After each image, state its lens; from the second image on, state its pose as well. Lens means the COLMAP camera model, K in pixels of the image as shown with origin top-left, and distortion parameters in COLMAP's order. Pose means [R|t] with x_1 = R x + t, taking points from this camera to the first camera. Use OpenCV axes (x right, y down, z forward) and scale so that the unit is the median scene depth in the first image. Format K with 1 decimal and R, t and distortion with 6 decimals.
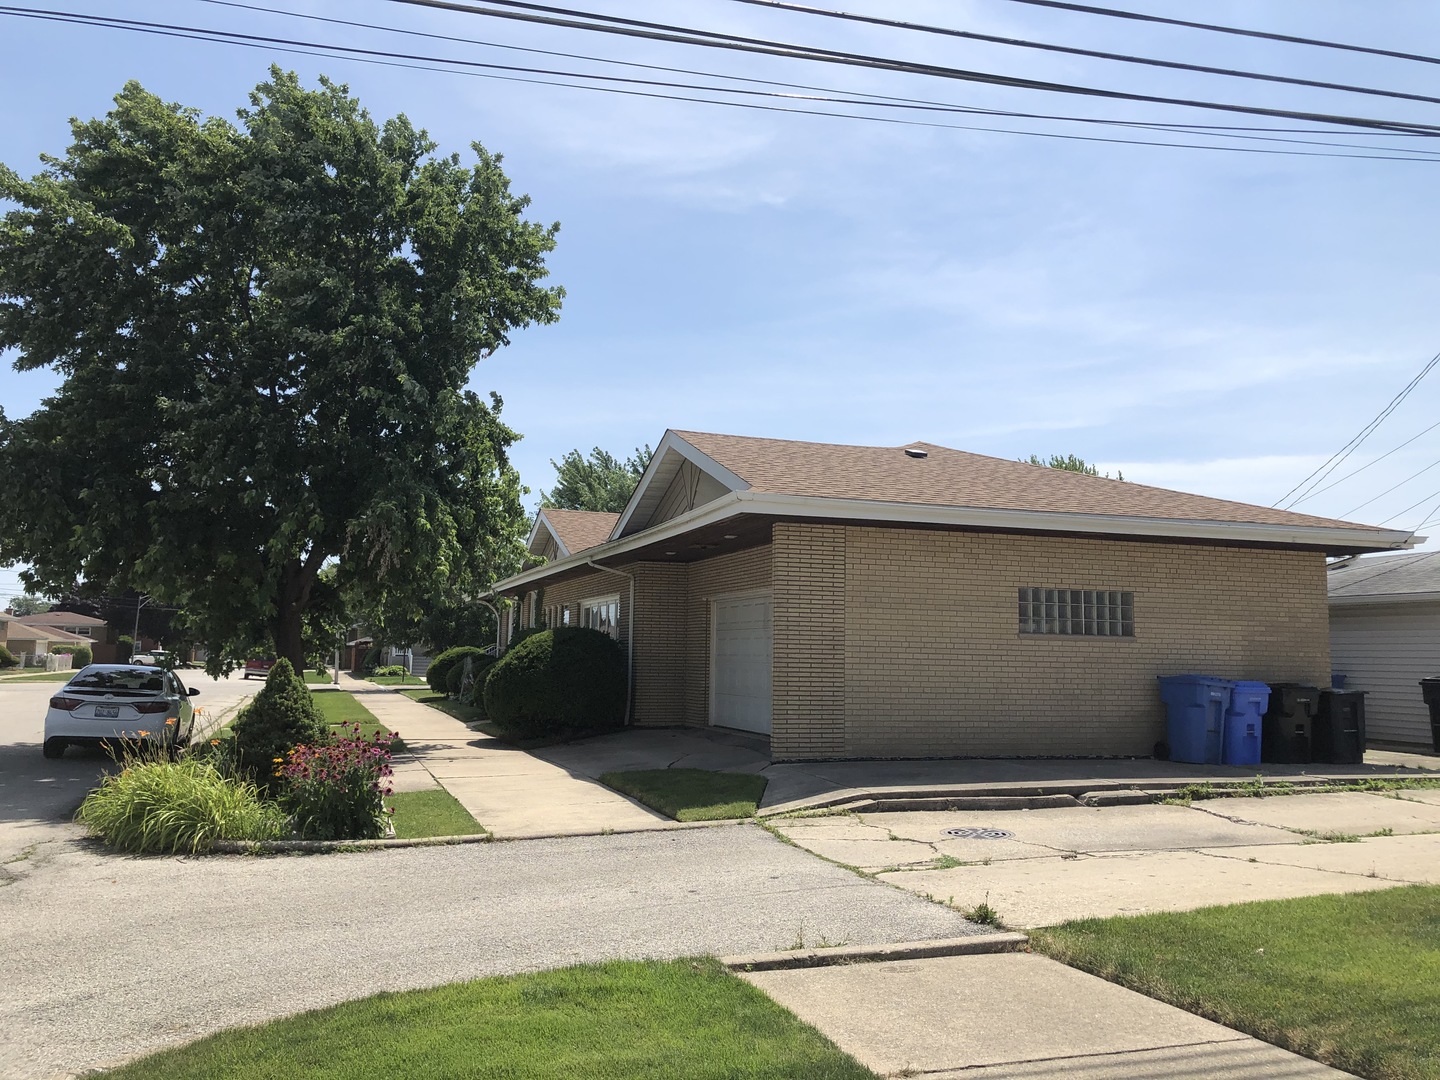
lens RADIAL K [[1188.2, 0, 711.4], [0, 1188.2, 530.5], [0, 0, 1]] dist [0.031891, -0.006261]
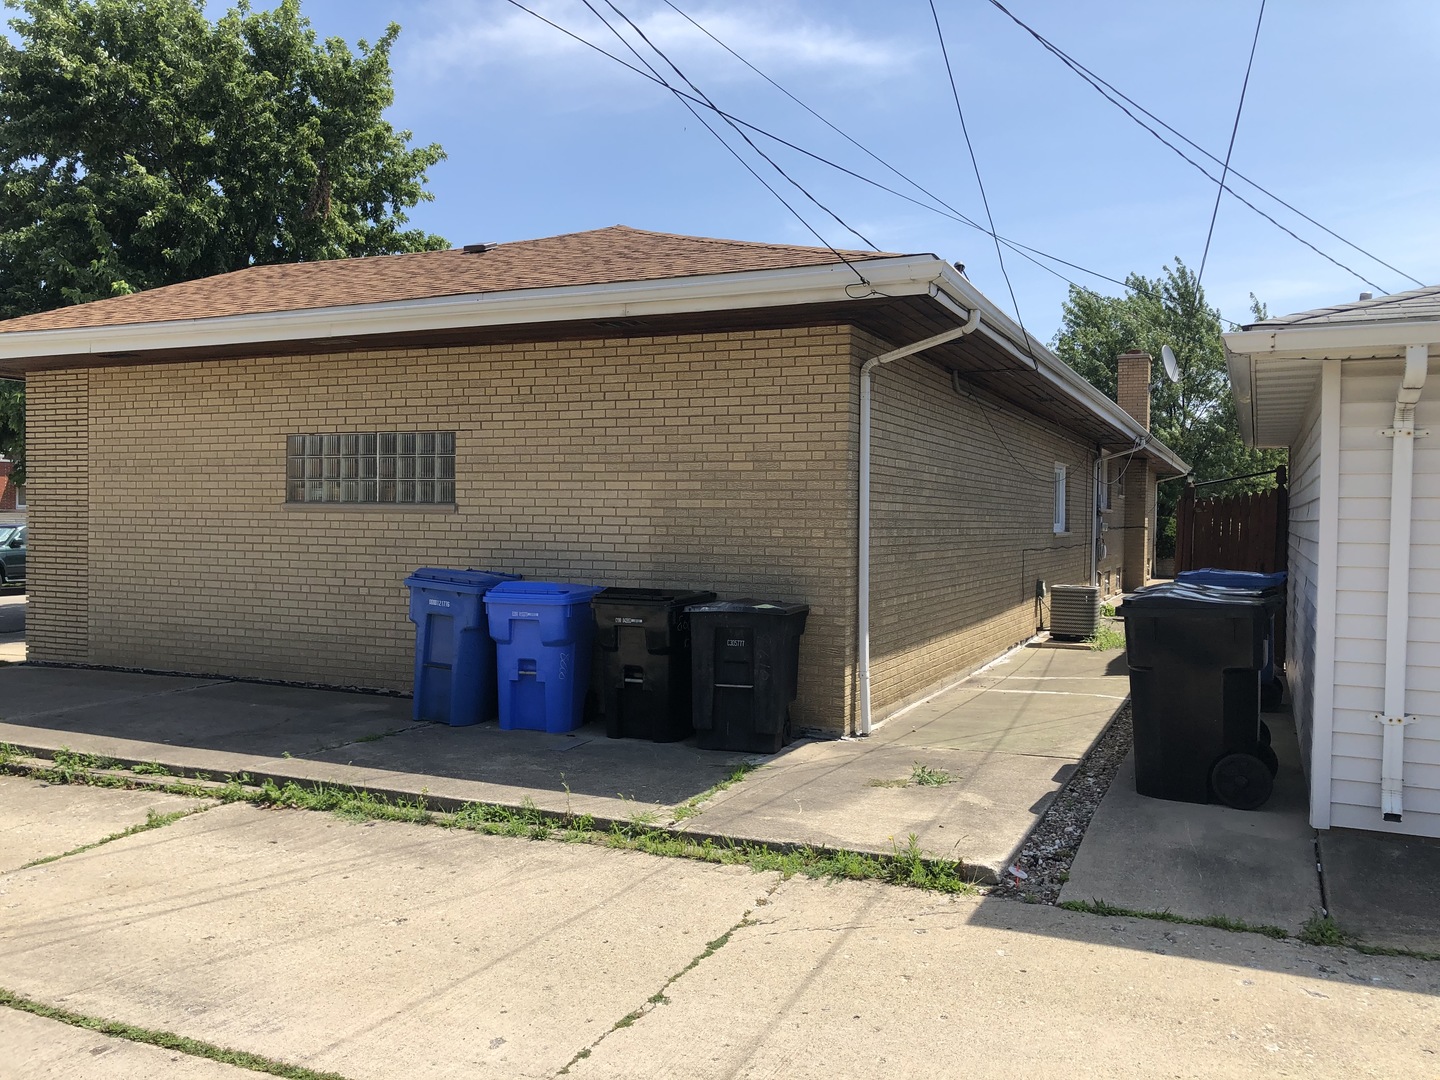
lens RADIAL K [[1188.2, 0, 718.9], [0, 1188.2, 553.1], [0, 0, 1]] dist [0.031891, -0.006261]
pose [[0.735700, 0.012226, -0.677197, 0.877779], [0.074726, 0.992268, 0.099095, 0.064220], [0.673173, -0.123508, 0.729098, 0.651892]]
